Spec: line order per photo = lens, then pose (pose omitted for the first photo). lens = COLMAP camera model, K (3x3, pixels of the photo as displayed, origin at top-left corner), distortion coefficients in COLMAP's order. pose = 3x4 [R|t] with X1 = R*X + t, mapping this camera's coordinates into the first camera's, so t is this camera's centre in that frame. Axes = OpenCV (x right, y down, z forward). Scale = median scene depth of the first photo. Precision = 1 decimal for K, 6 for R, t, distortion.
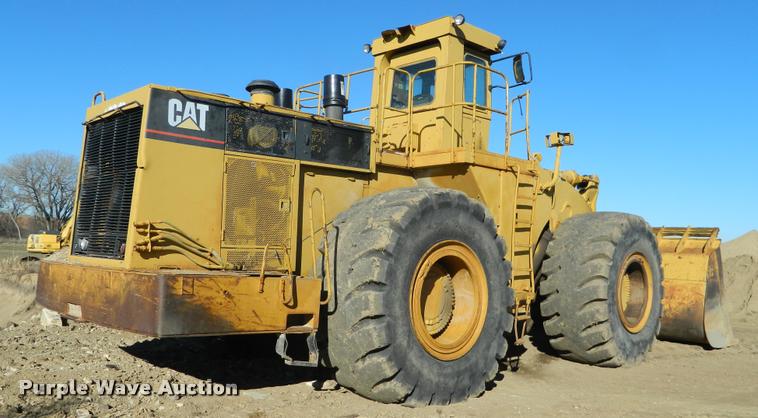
lens RADIAL K [[616.4, 0, 379.0], [0, 616.4, 209.0], [0, 0, 1]] dist [0.006180, 0.000839]
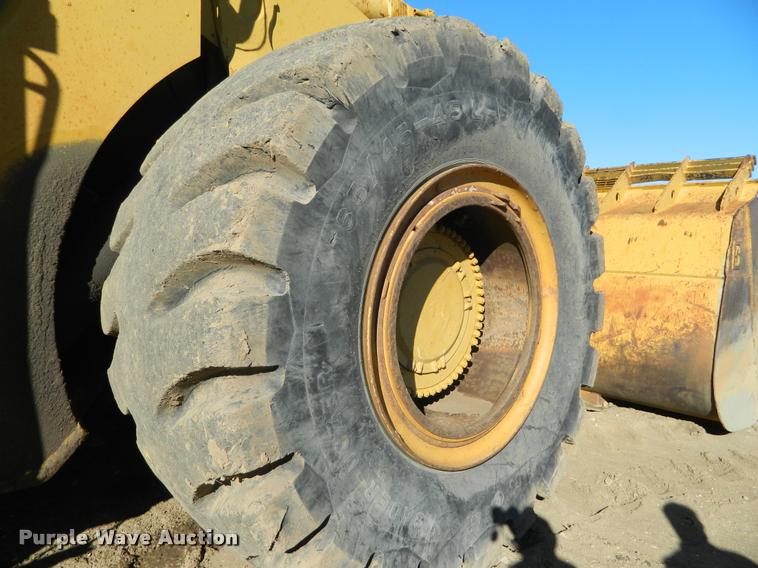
lens RADIAL K [[574.6, 0, 379.0], [0, 574.6, 284.0], [0, 0, 1]] dist [-0.000500, -0.002825]
pose [[0.999600, -0.011485, -0.025851, 0.541333], [0.014448, 0.992966, 0.117516, 0.127490], [0.024319, -0.117842, 0.992734, 1.070265]]
